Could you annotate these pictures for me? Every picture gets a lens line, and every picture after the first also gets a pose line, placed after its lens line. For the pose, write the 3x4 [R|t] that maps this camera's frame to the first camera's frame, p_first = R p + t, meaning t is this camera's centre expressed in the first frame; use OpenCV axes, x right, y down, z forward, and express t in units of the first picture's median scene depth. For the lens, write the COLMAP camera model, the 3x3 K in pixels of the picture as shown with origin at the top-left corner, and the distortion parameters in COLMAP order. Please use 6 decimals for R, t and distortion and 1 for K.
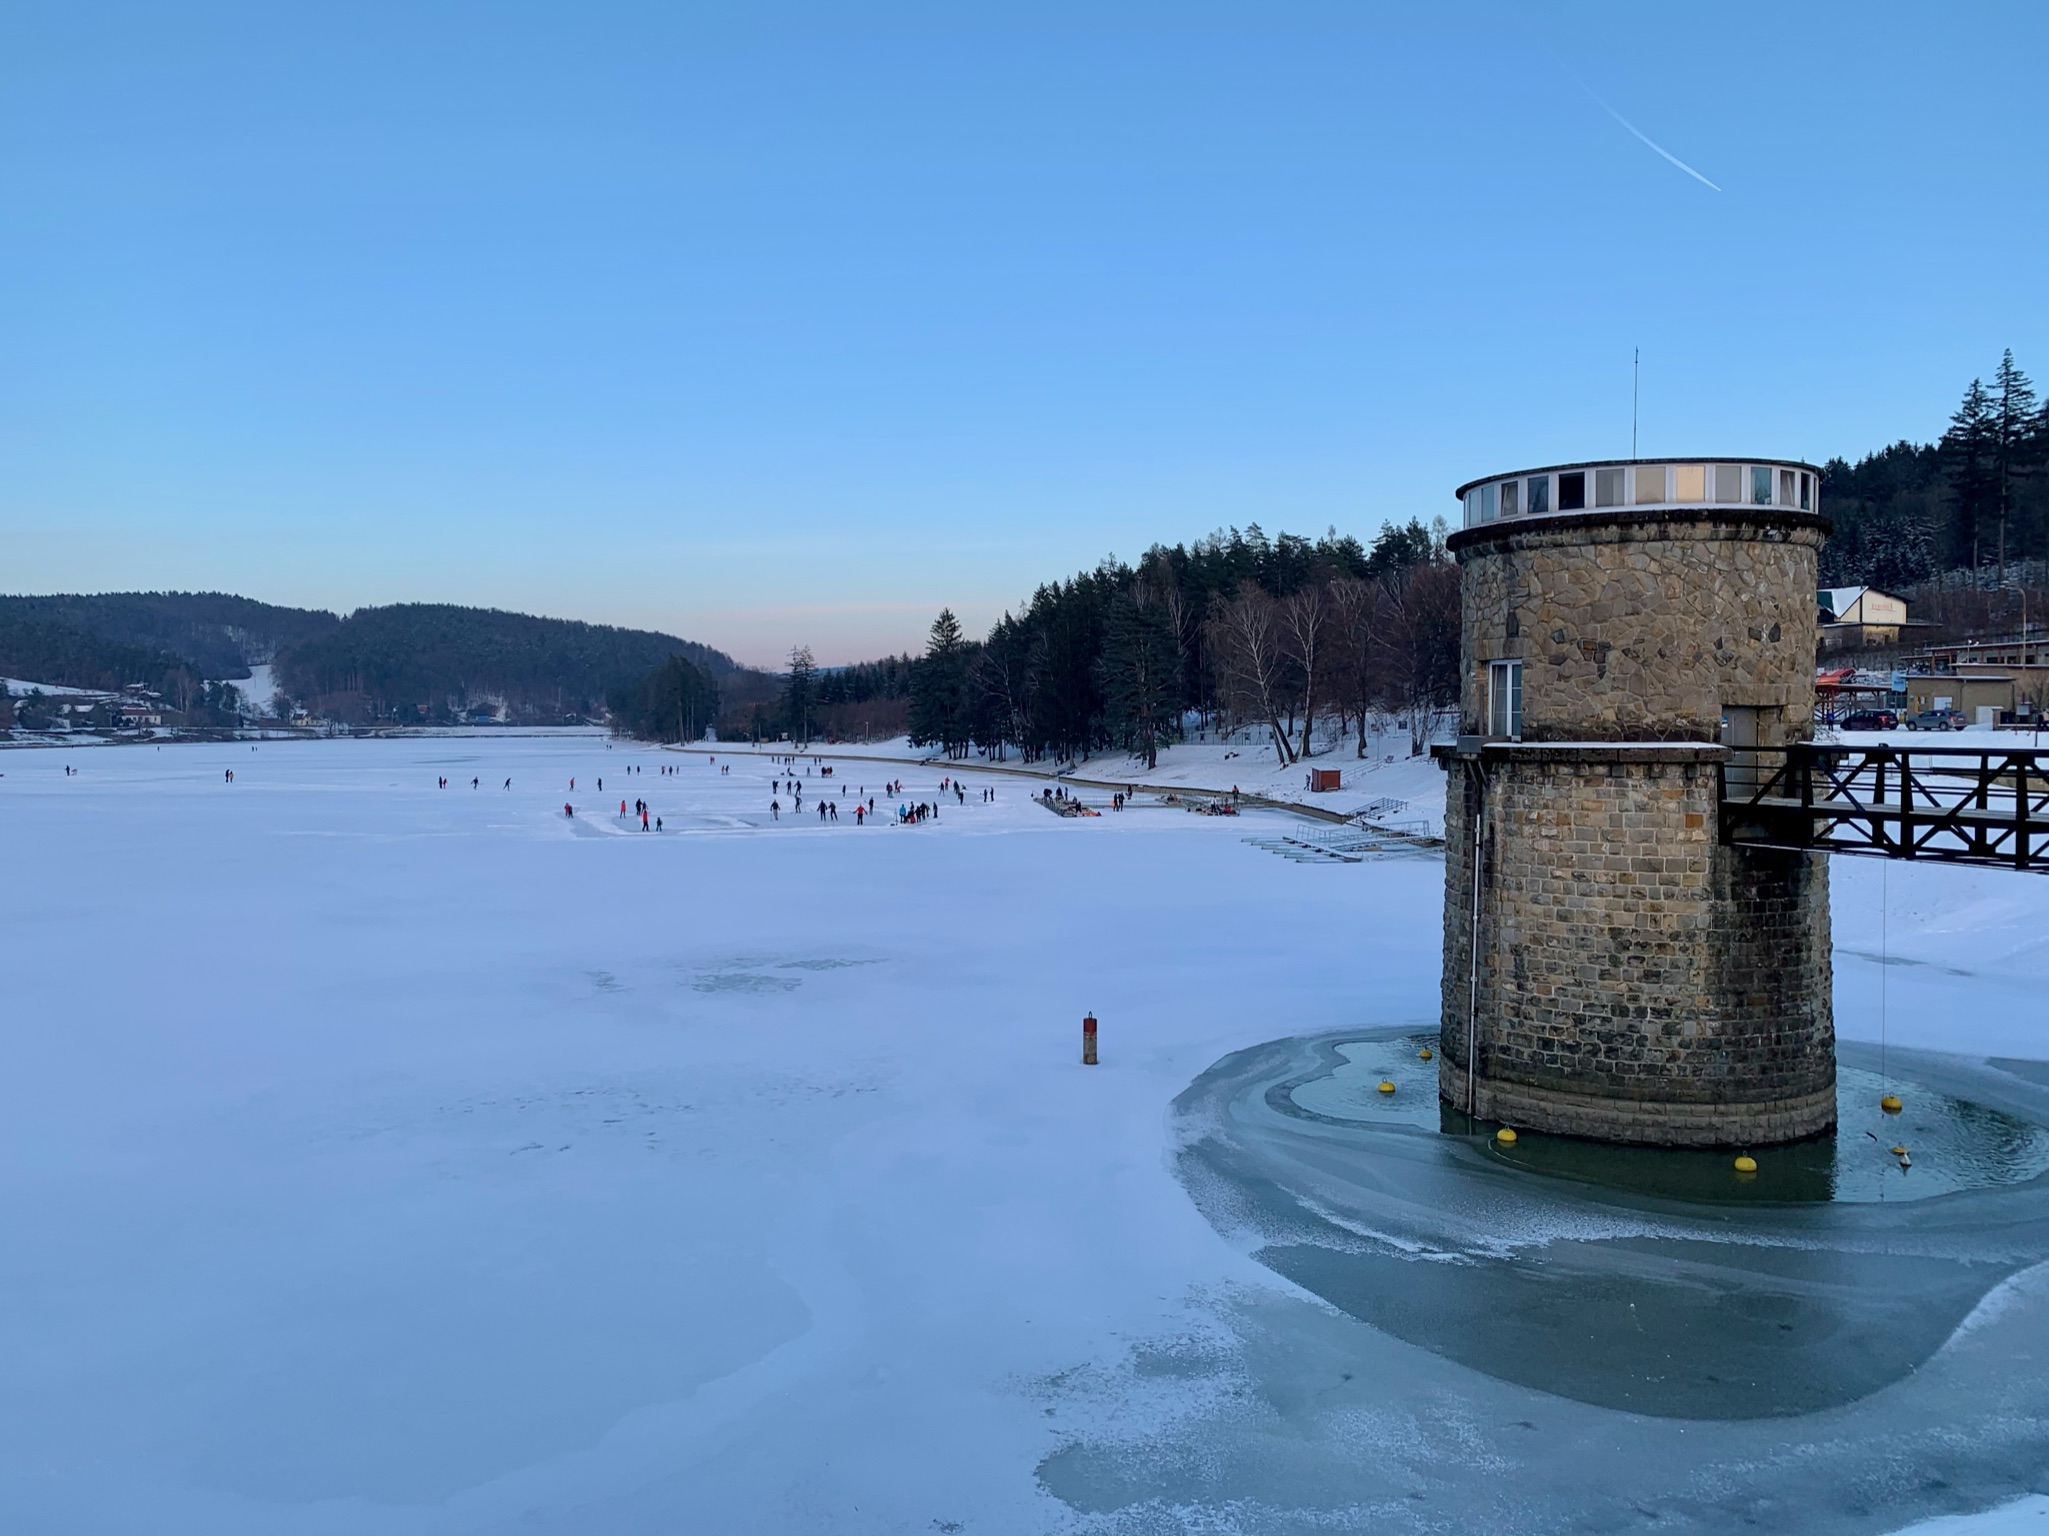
lens RADIAL K [[1567.9, 0, 1031.0], [0, 1567.9, 758.0], [0, 0, 1]] dist [0.050567, -0.071560]
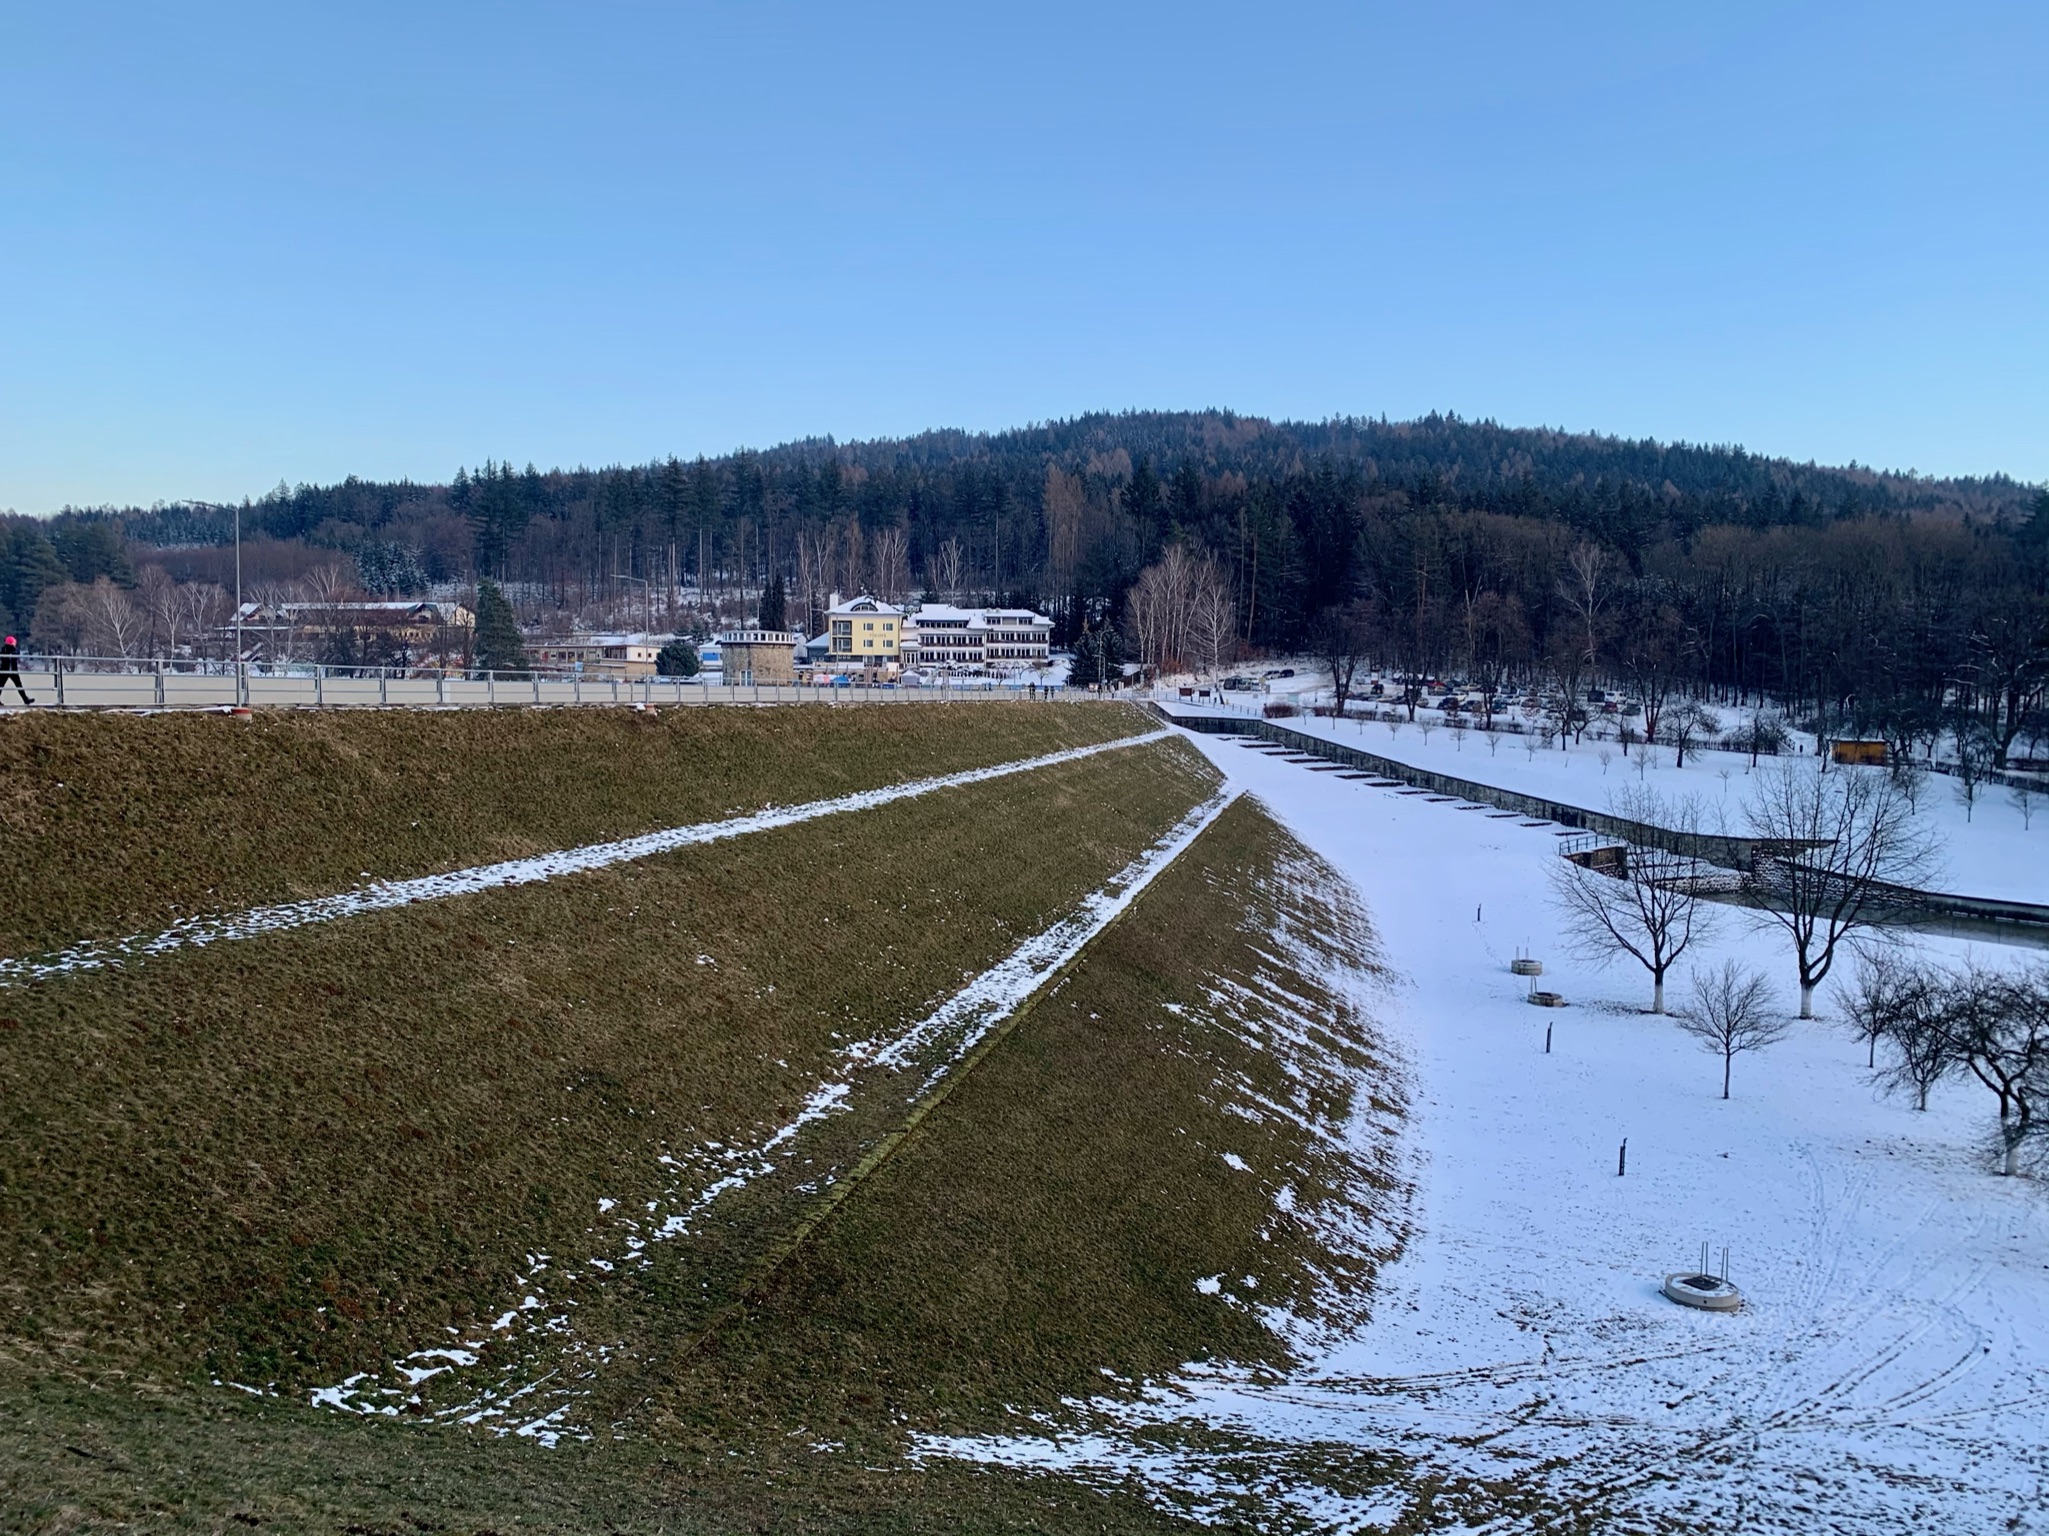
lens RADIAL K [[1567.9, 0, 1013.1], [0, 1567.9, 774.8], [0, 0, 1]] dist [0.050567, -0.071560]
pose [[0.537873, -0.035334, 0.842285, -3.368218], [0.008812, 0.999302, 0.036294, 0.092091], [-0.842980, -0.012099, 0.537809, -2.304445]]
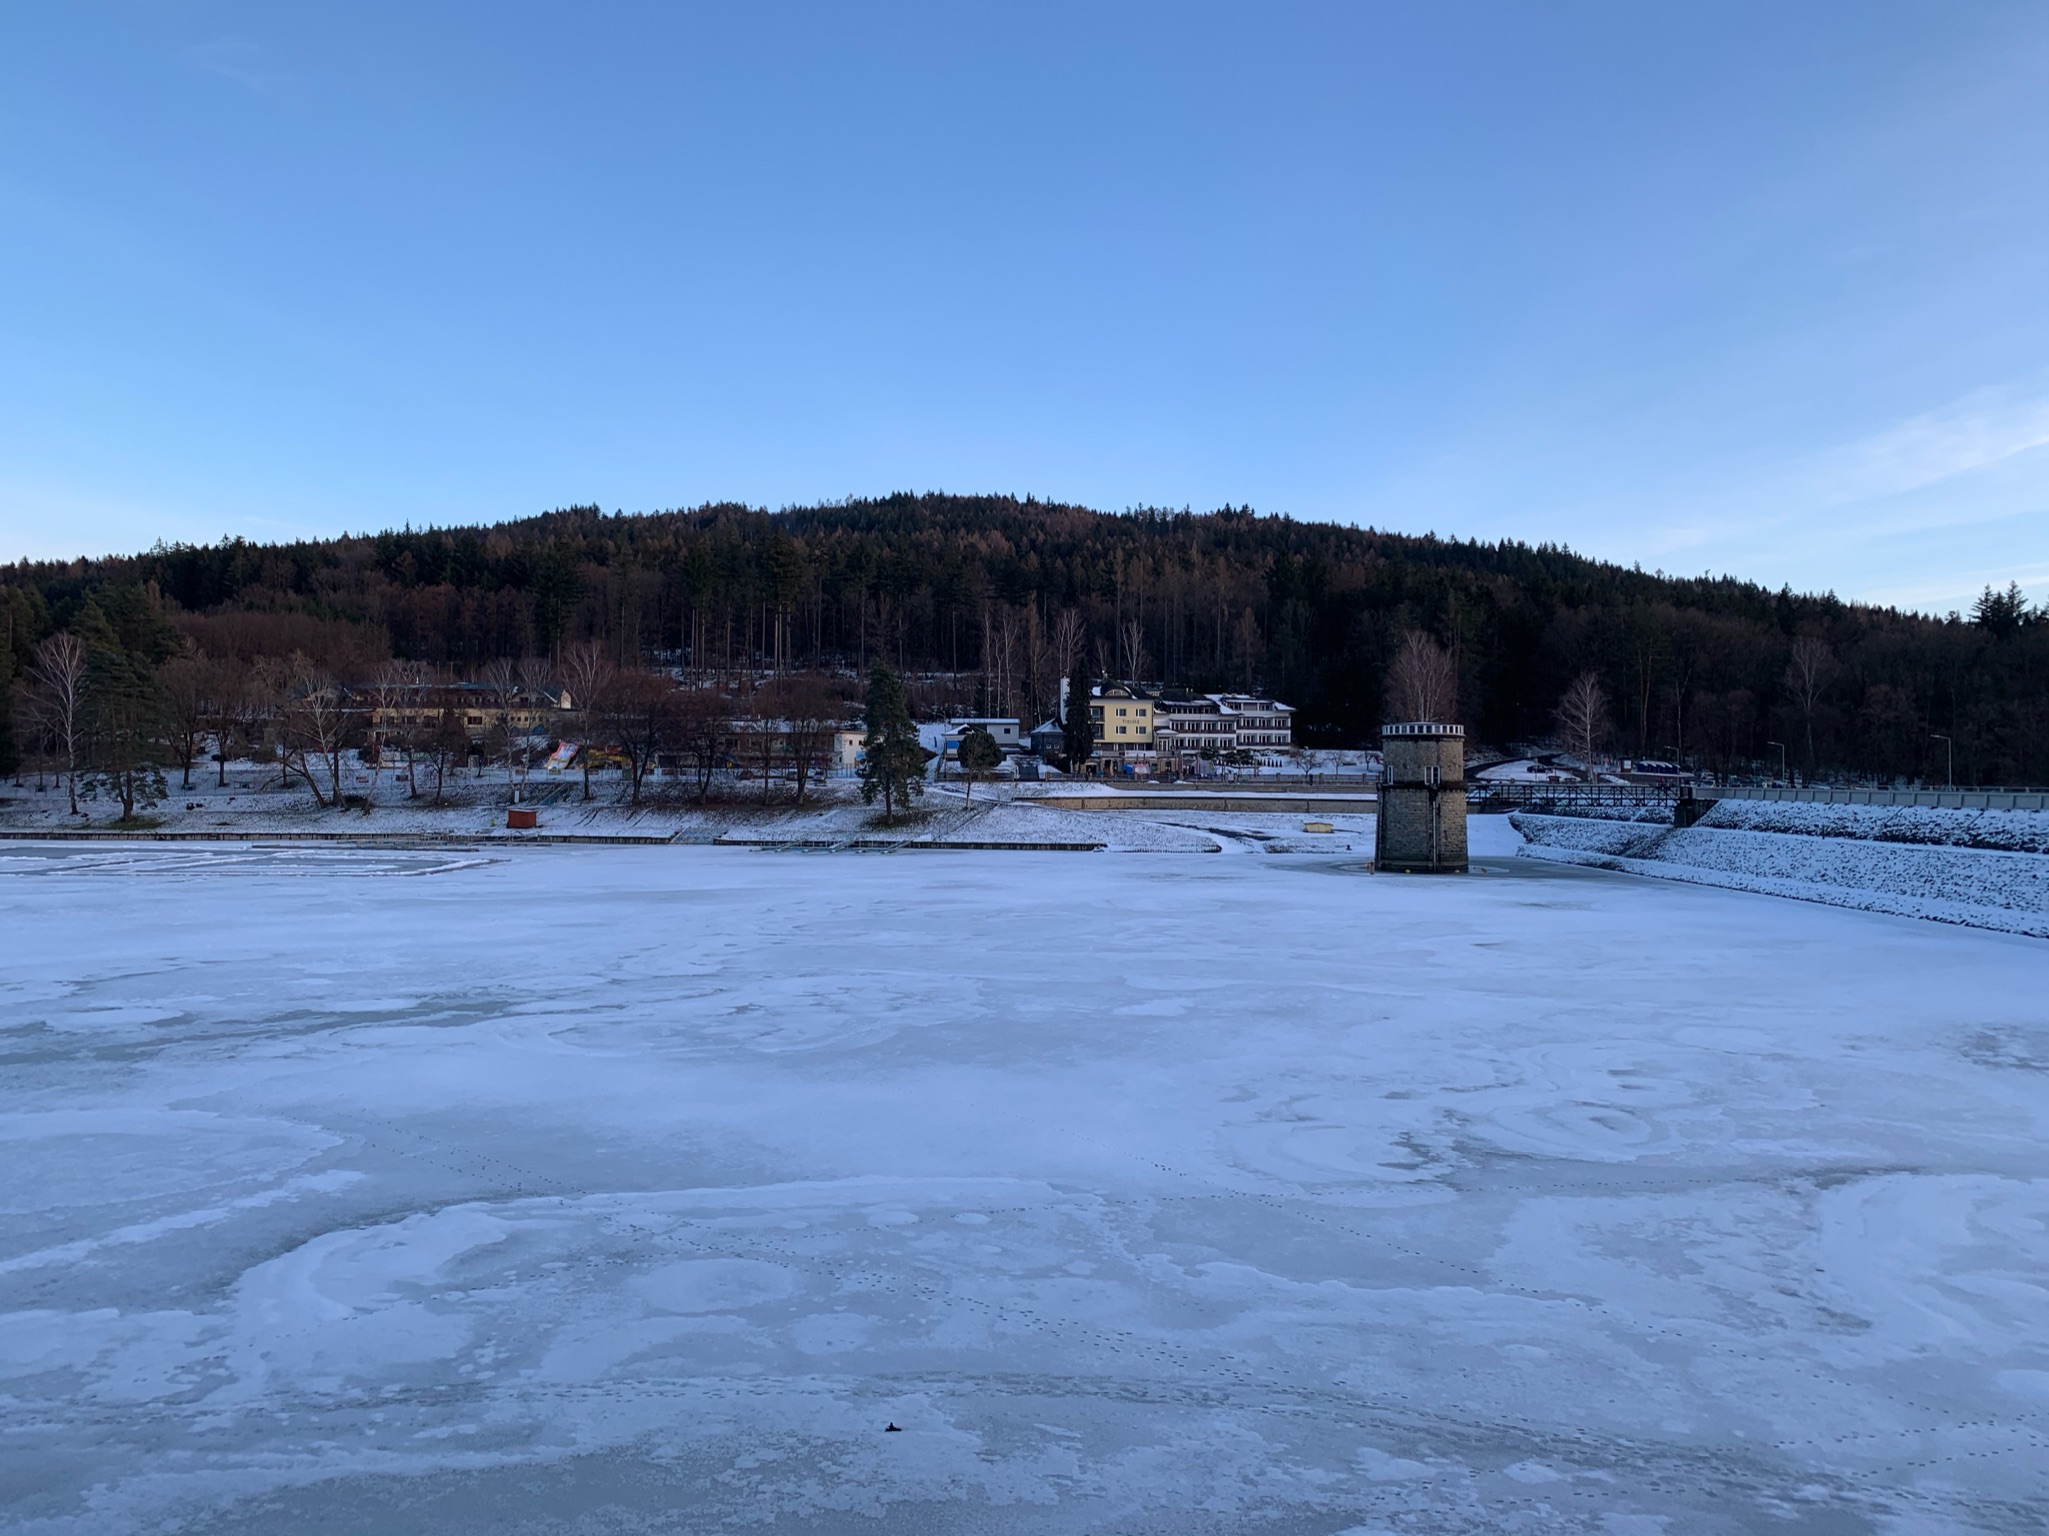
lens RADIAL K [[1567.9, 0, 1031.4], [0, 1567.9, 747.4], [0, 0, 1]] dist [0.050567, -0.071560]
pose [[0.333864, 0.021403, 0.942378, -4.249499], [0.015708, 0.999477, -0.028265, -0.006882], [-0.942490, 0.024239, 0.333353, 0.613134]]
